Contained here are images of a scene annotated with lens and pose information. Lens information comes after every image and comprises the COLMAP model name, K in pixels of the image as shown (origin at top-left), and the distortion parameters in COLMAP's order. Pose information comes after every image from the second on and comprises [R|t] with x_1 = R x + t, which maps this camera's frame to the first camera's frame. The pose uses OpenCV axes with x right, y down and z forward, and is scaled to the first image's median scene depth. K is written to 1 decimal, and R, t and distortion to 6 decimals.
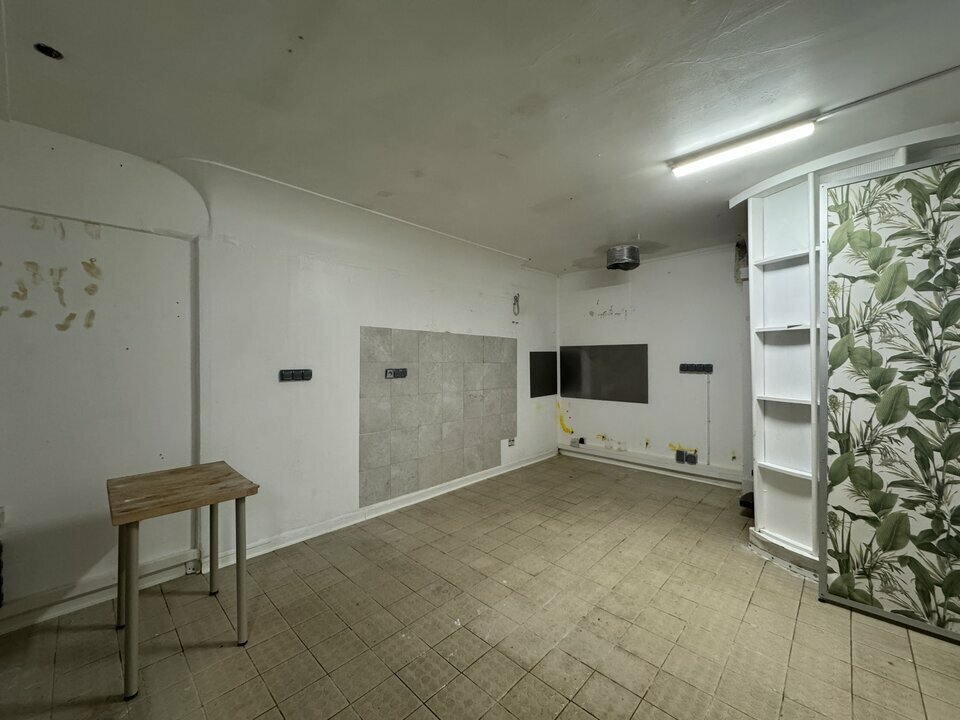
lens RADIAL K [[382.0, 0, 469.9], [0, 382.0, 357.5], [0, 0, 1]] dist [-0.003909, -0.000417]
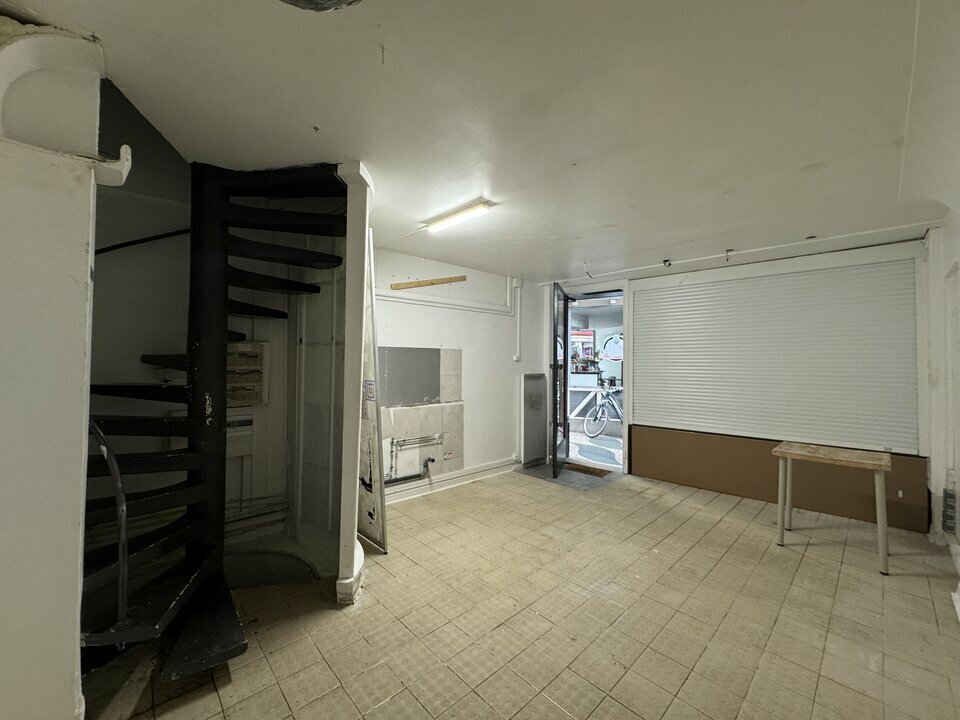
lens RADIAL K [[382.0, 0, 476.0], [0, 382.0, 359.1], [0, 0, 1]] dist [-0.003909, -0.000417]
pose [[-0.999435, -0.007025, 0.032877, 0.352308], [-0.007326, 0.999932, -0.009046, -0.013775], [-0.032811, -0.009282, -0.999418, 1.422805]]
